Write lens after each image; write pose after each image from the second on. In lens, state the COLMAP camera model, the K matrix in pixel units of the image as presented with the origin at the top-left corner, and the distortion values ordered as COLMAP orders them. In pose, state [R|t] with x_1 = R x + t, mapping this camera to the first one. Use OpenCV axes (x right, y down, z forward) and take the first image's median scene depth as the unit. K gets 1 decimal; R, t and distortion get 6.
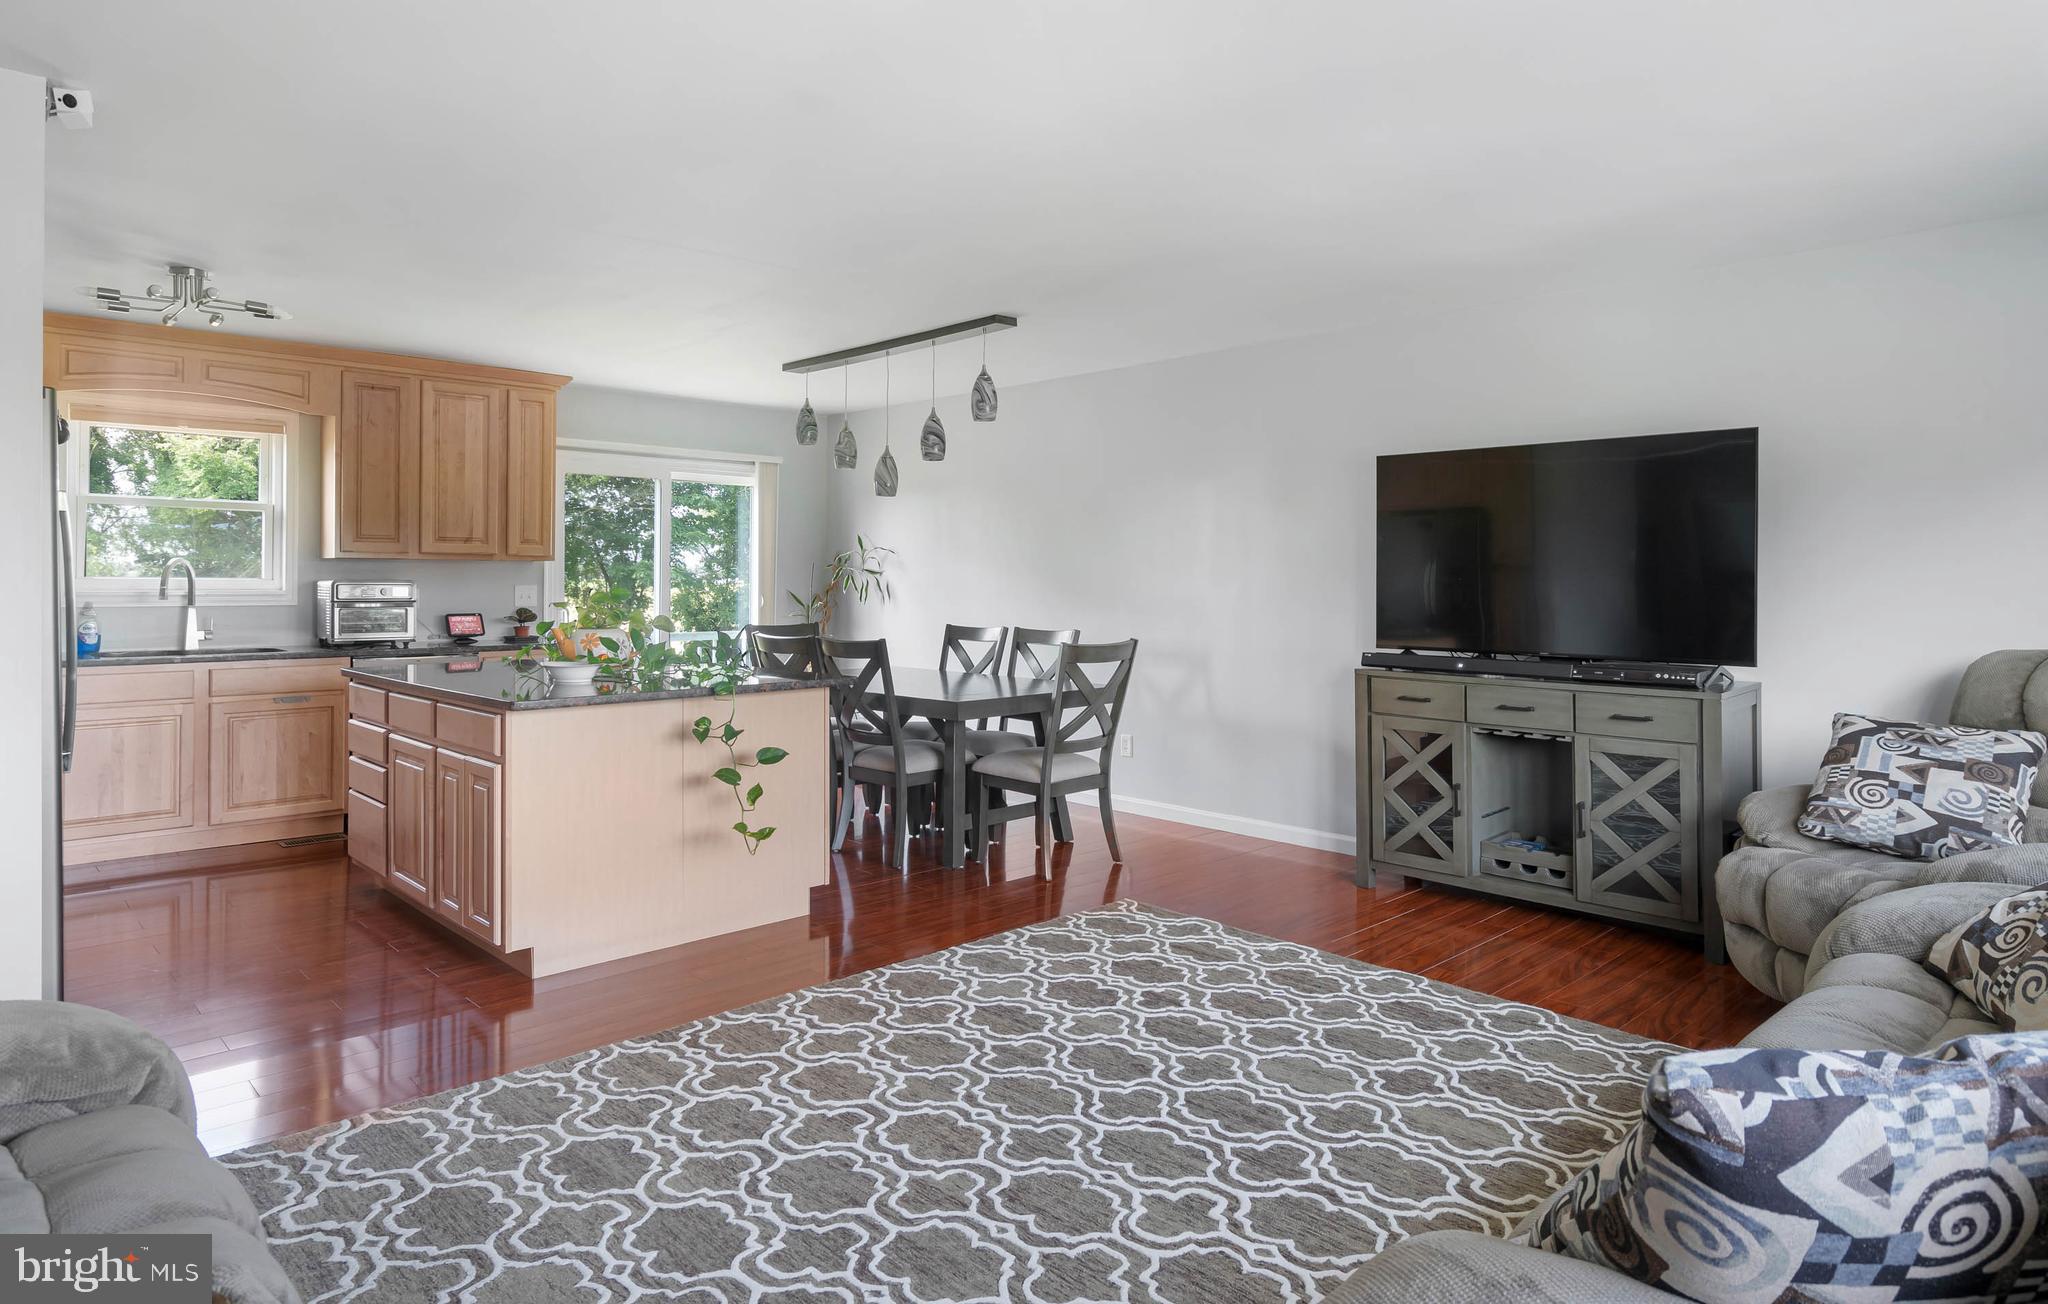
lens RADIAL K [[1184.7, 0, 1021.8], [0, 1184.7, 579.5], [0, 0, 1]] dist [0.005068, 0.001235]
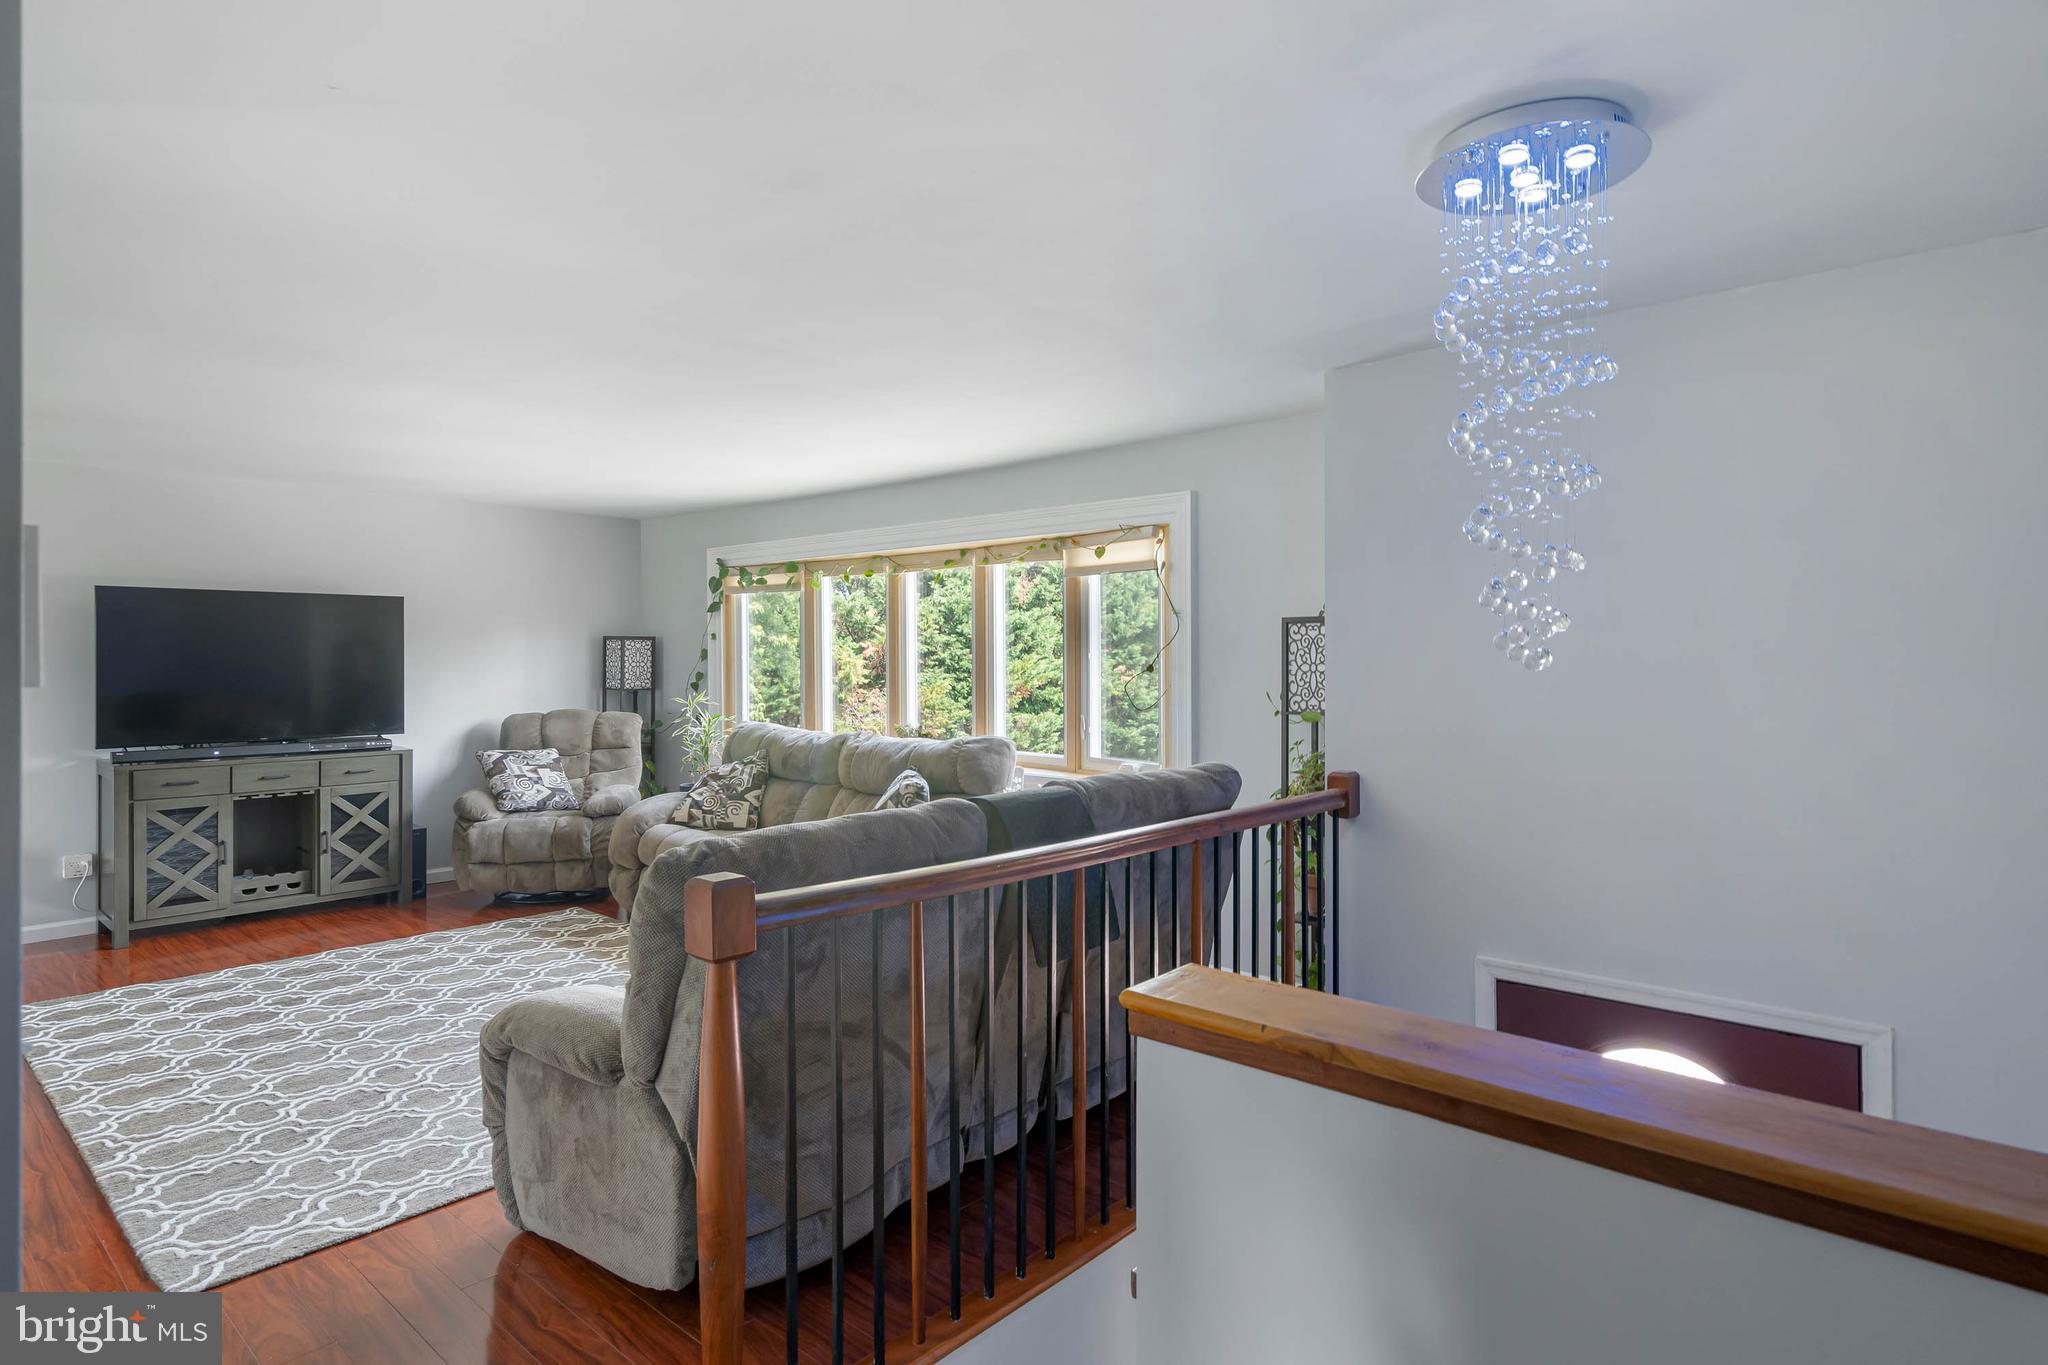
lens RADIAL K [[1094.7, 0, 1024.0], [0, 1094.7, 682.5], [0, 0, 1]] dist [-0.001768, -0.000029]
pose [[-0.079178, -0.026026, 0.996521, -1.063573], [0.004951, 0.999637, 0.026501, -0.039962], [-0.996848, 0.007032, -0.079021, 0.218197]]
